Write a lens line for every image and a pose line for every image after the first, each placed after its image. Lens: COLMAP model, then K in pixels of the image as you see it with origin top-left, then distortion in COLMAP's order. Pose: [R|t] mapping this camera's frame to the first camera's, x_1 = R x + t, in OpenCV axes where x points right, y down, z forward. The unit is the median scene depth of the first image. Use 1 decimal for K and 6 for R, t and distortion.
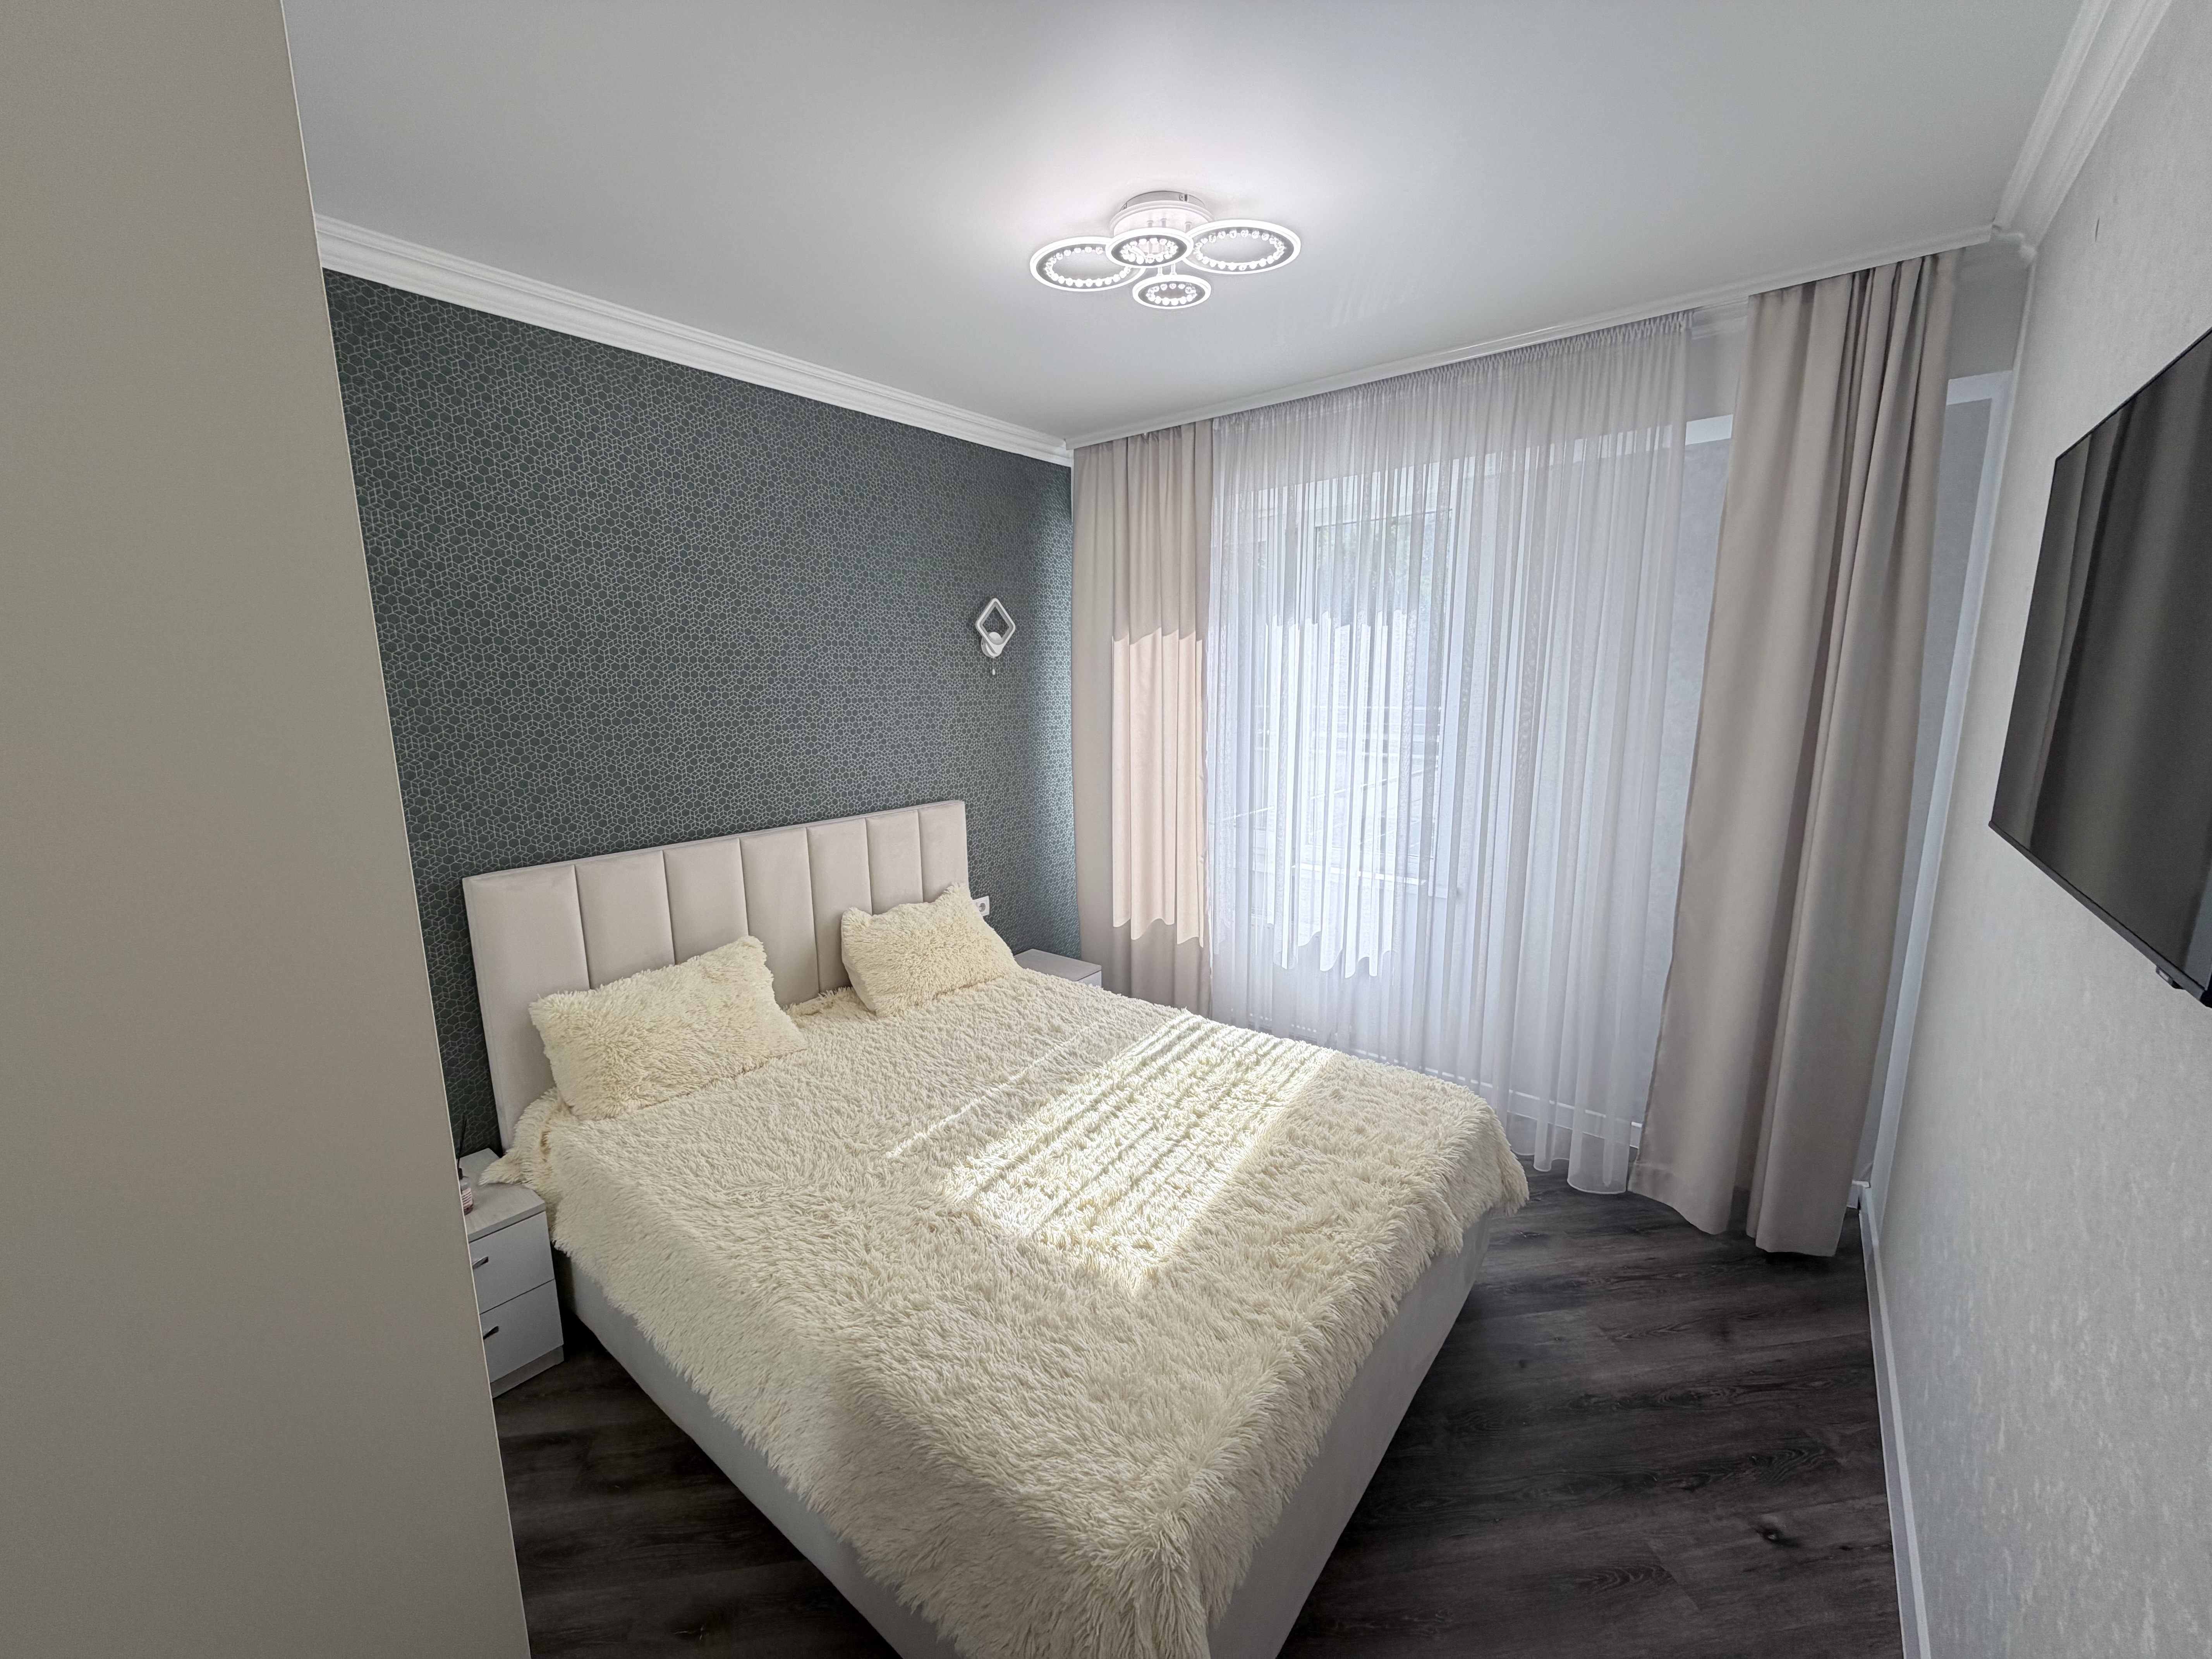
lens RADIAL K [[881.2, 0, 1097.7], [0, 881.2, 835.3], [0, 0, 1]] dist [0.000150, -0.000374]
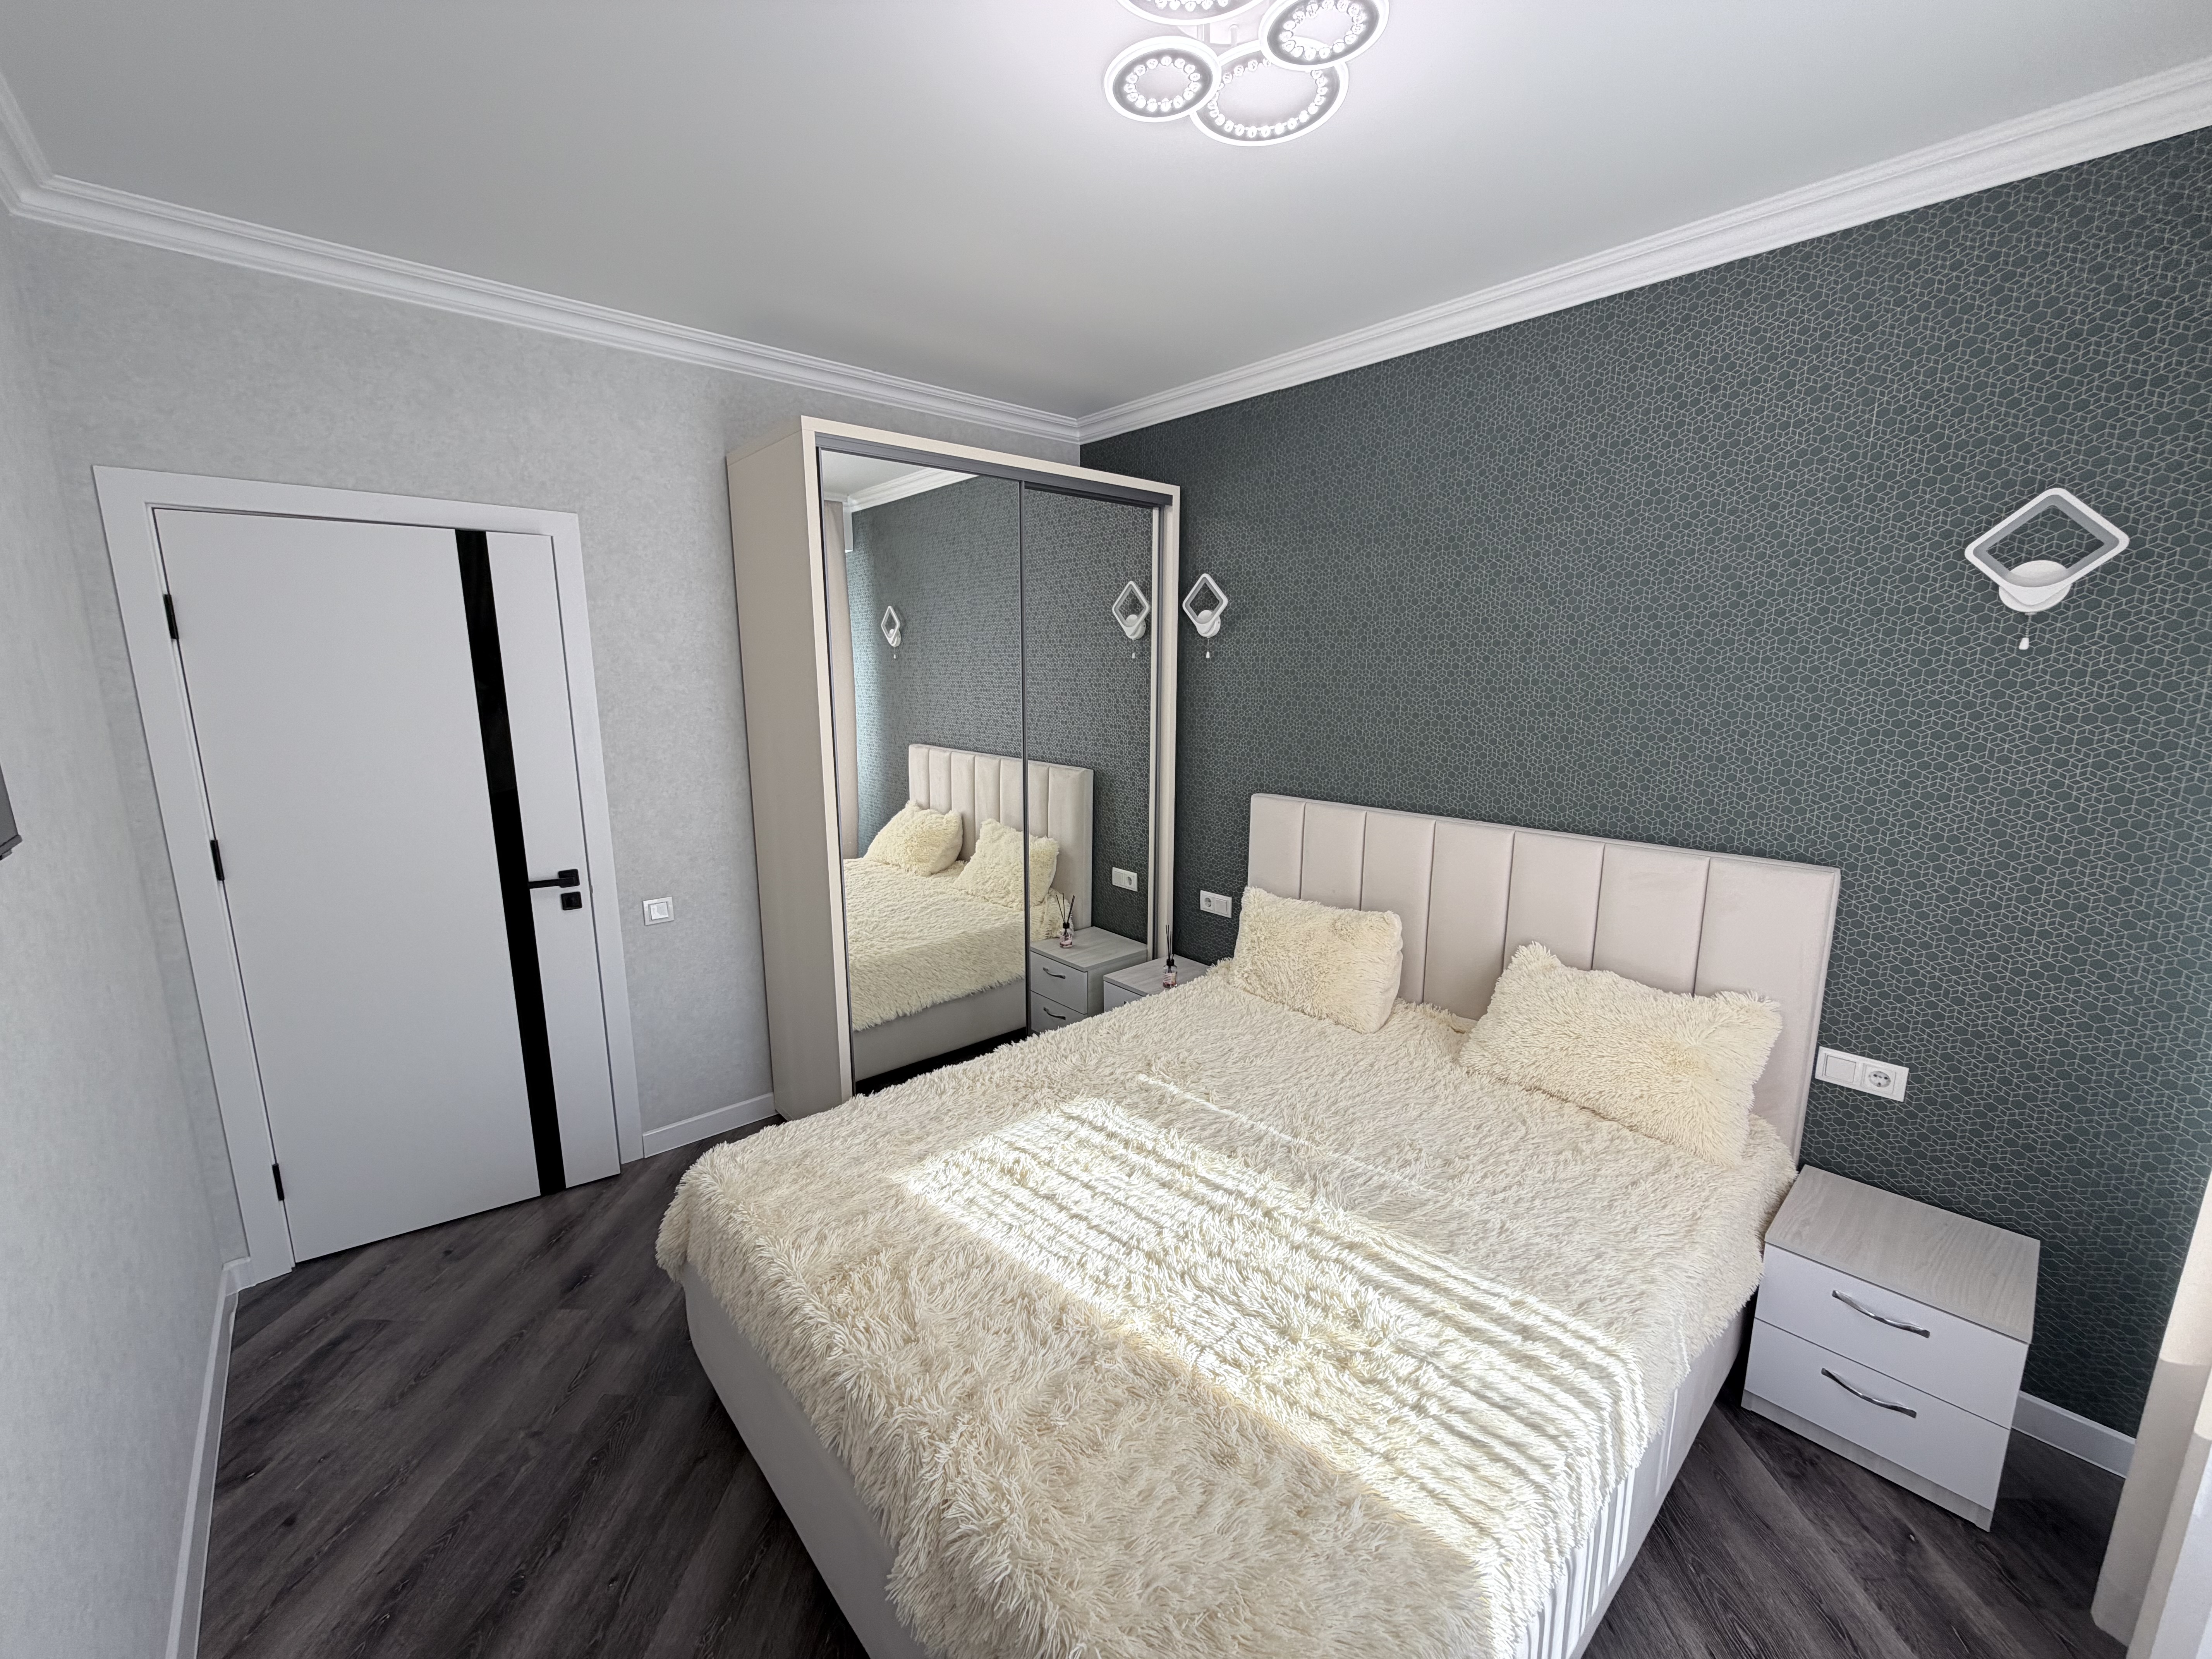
lens RADIAL K [[881.2, 0, 1102.3], [0, 881.2, 834.2], [0, 0, 1]] dist [0.000150, -0.000374]
pose [[-0.173546, 0.202706, -0.963739, 0.650460], [-0.167128, 0.958332, 0.231664, -0.157332], [0.970541, 0.201272, -0.132437, 0.830009]]
